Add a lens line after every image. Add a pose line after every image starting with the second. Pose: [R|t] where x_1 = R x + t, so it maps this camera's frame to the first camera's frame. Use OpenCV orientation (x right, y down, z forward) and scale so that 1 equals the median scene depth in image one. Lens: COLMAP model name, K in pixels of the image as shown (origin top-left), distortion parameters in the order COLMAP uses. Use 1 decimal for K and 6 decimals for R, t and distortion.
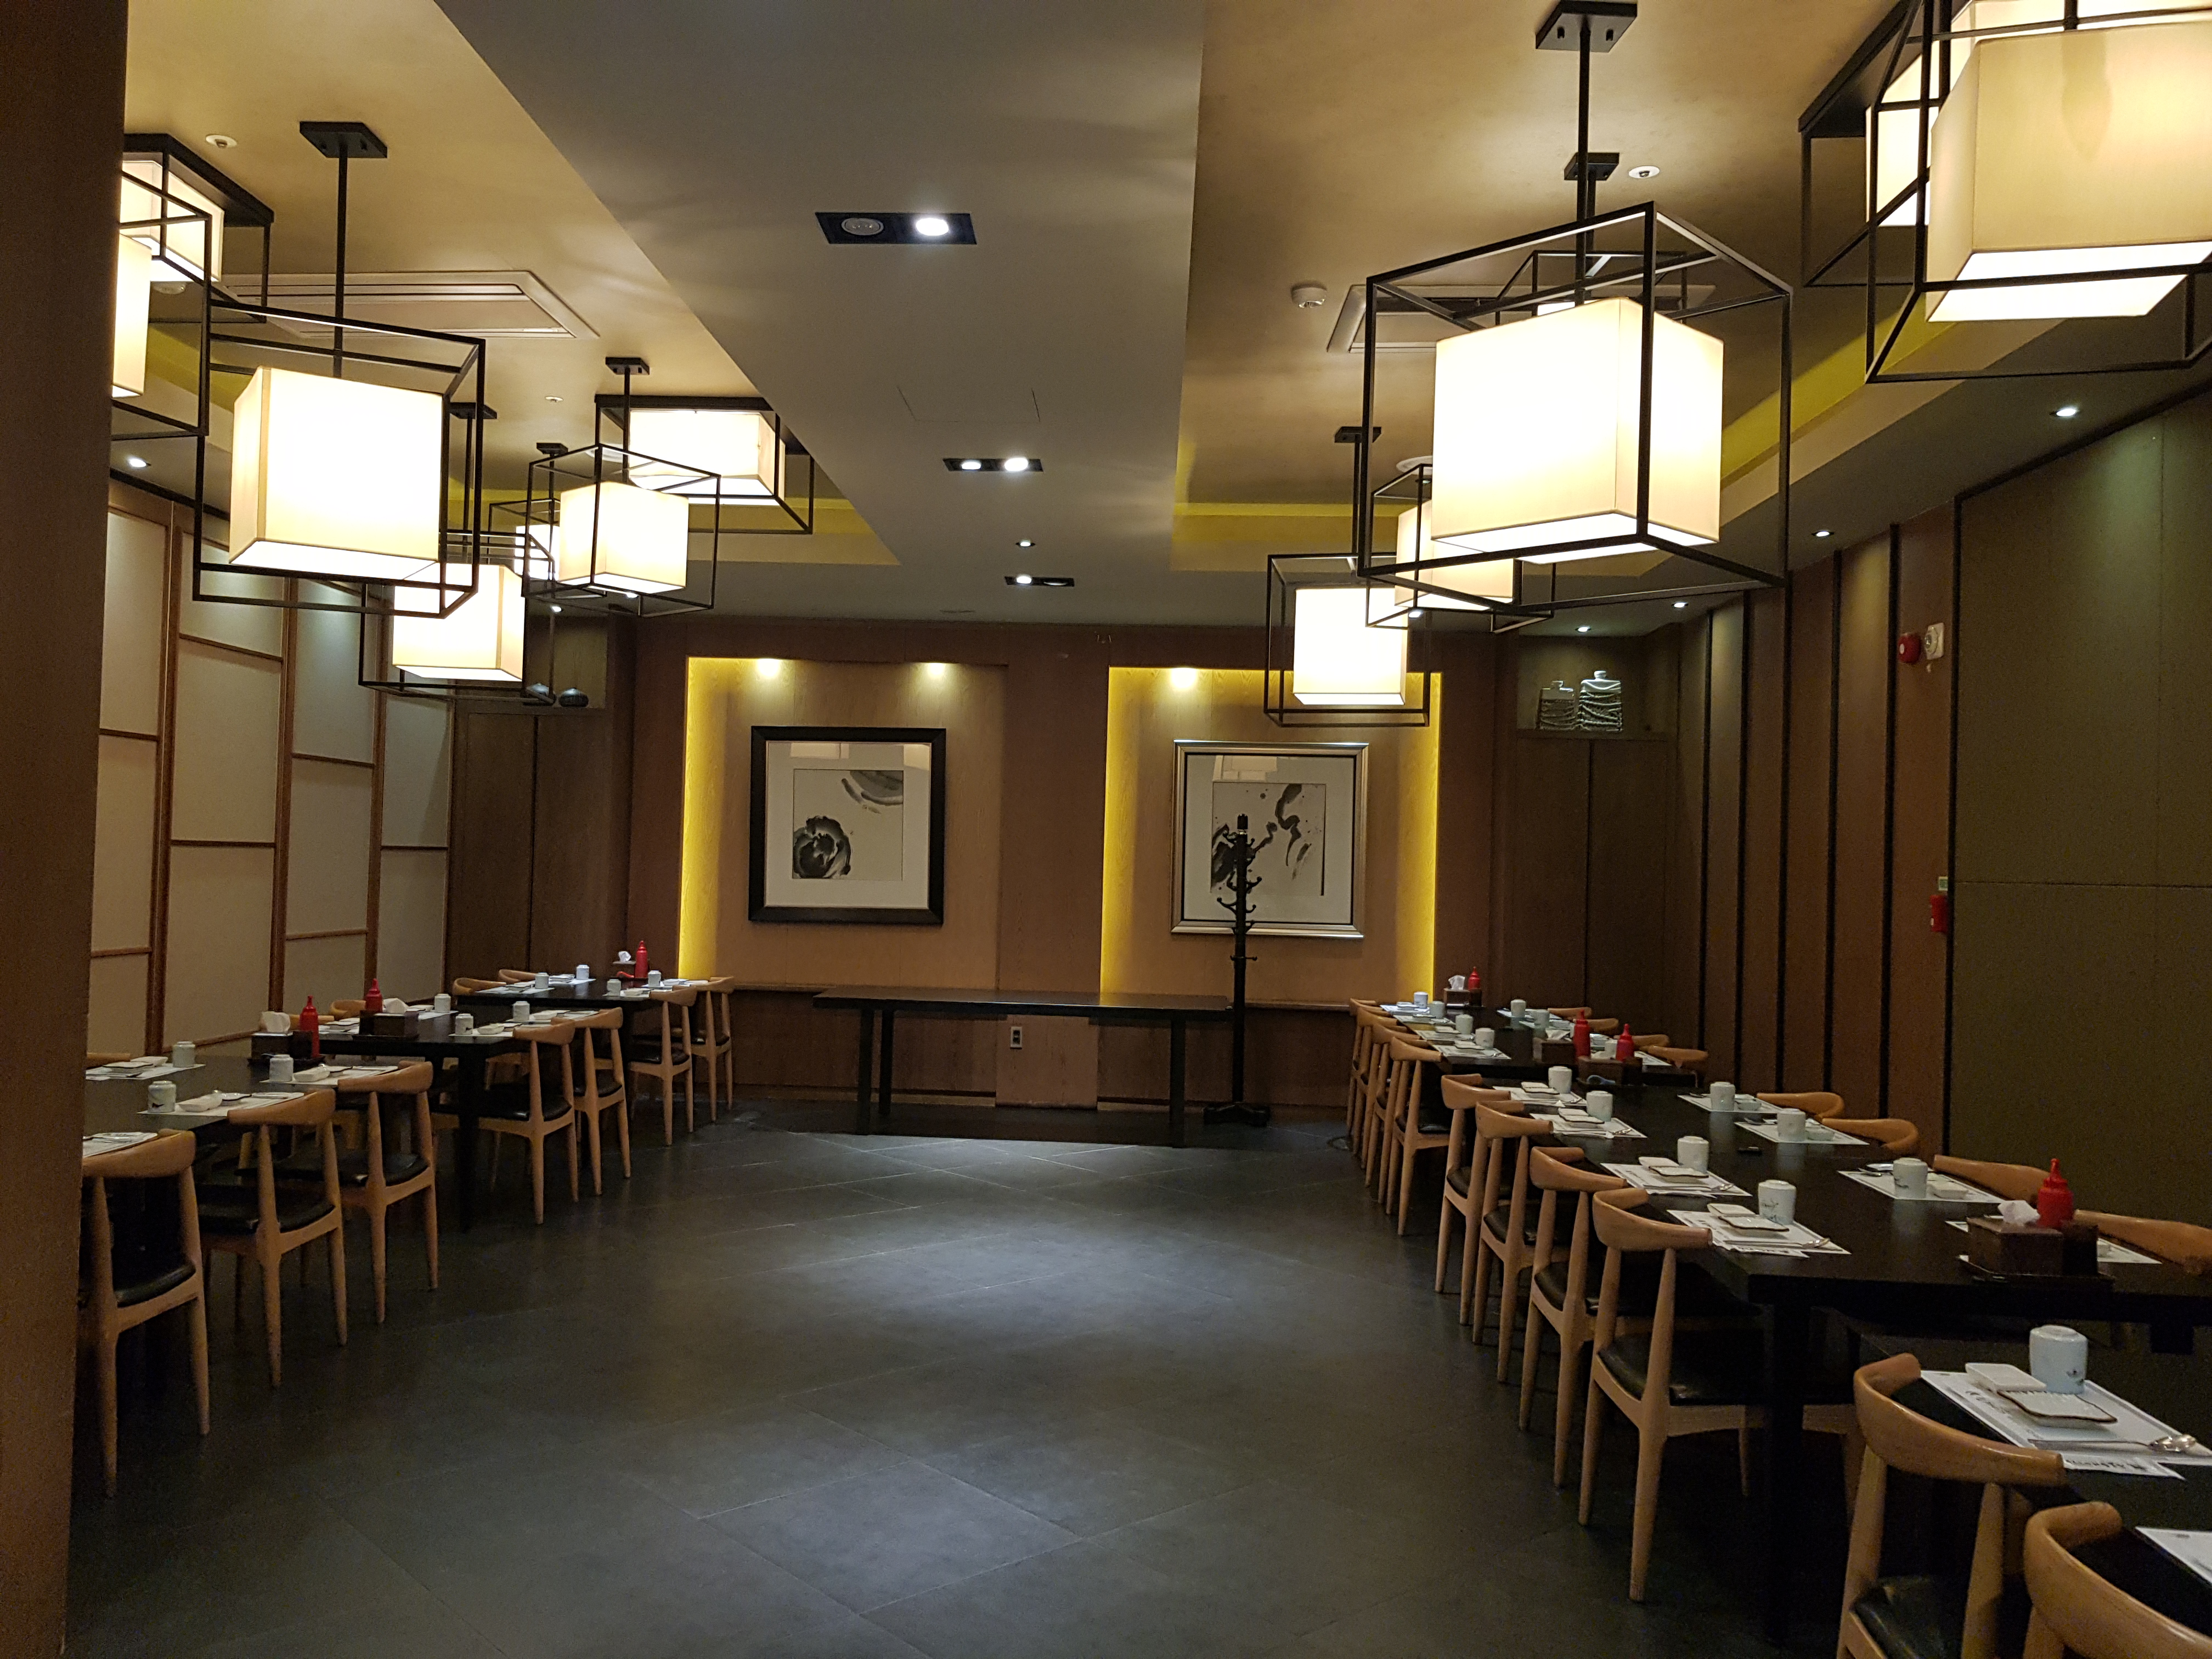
lens RADIAL K [[1724.3, 0, 1113.8], [0, 1724.3, 836.6], [0, 0, 1]] dist [0.055833, -0.082118]
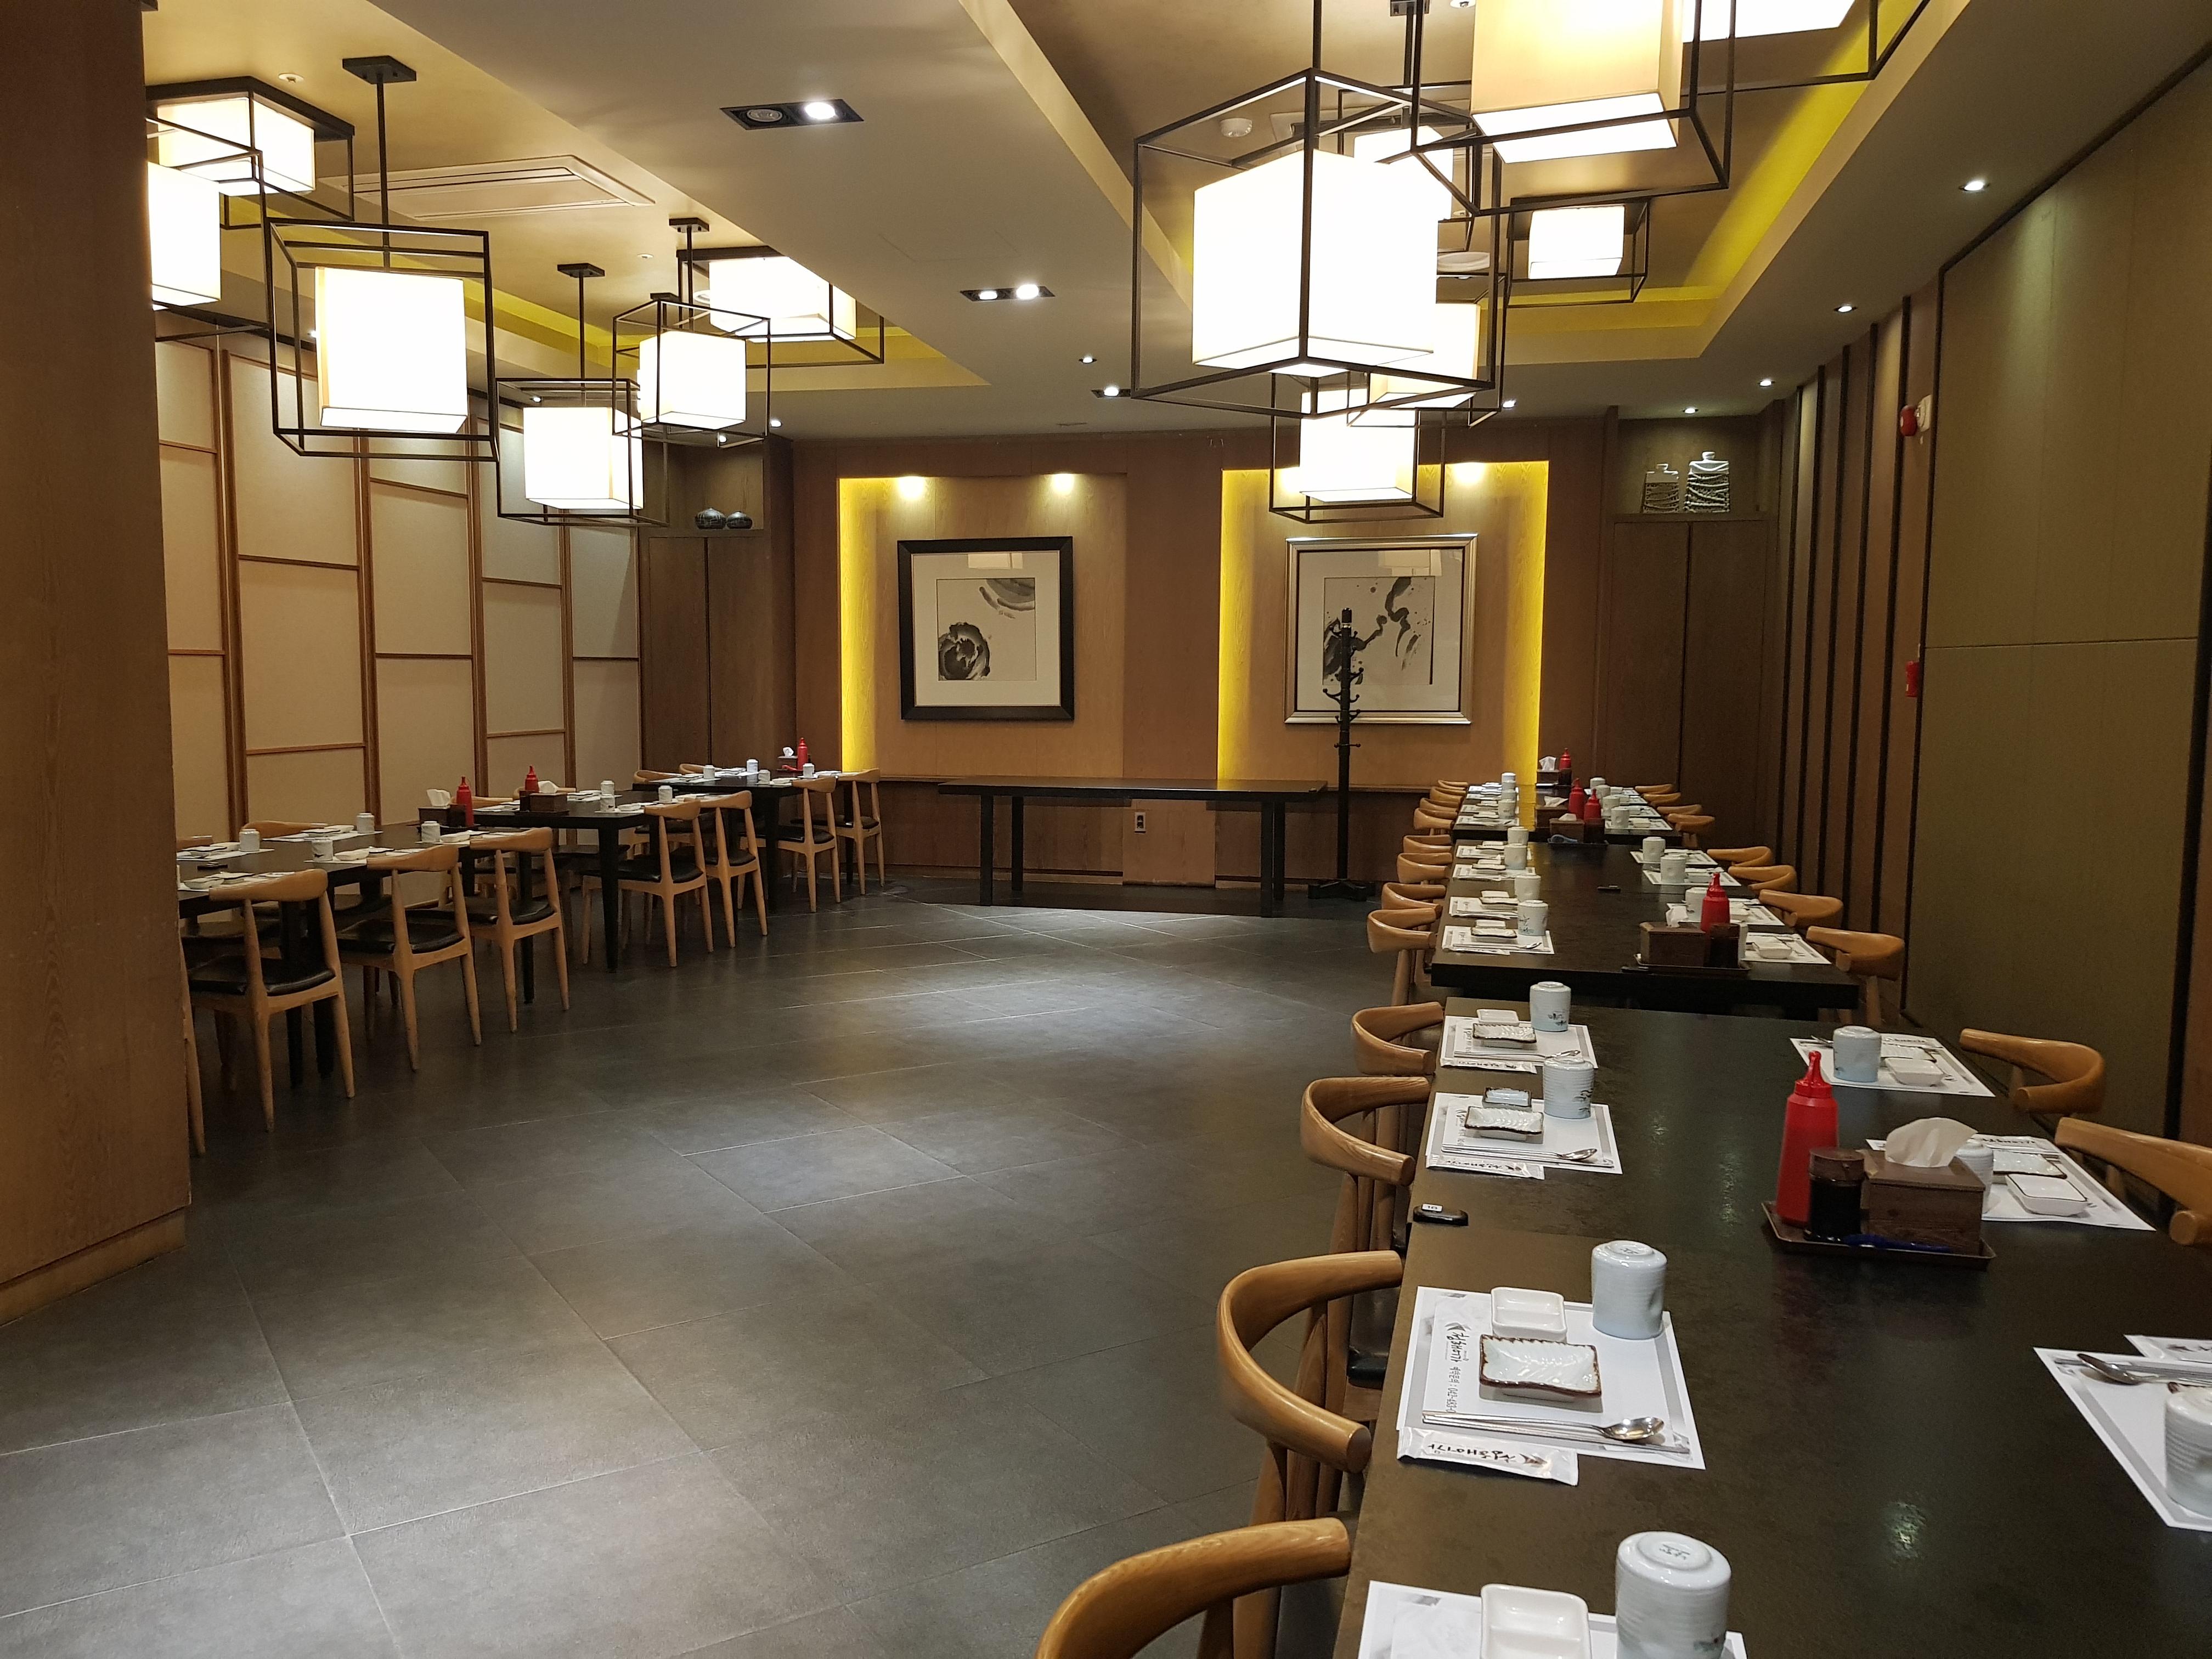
lens RADIAL K [[1724.3, 0, 1098.7], [0, 1724.3, 828.0], [0, 0, 1]] dist [0.055833, -0.082118]
pose [[0.985746, -0.008734, -0.168016, 0.129540], [0.026498, 0.994247, 0.103778, 0.009112], [0.166143, -0.106751, 0.980306, -0.088830]]
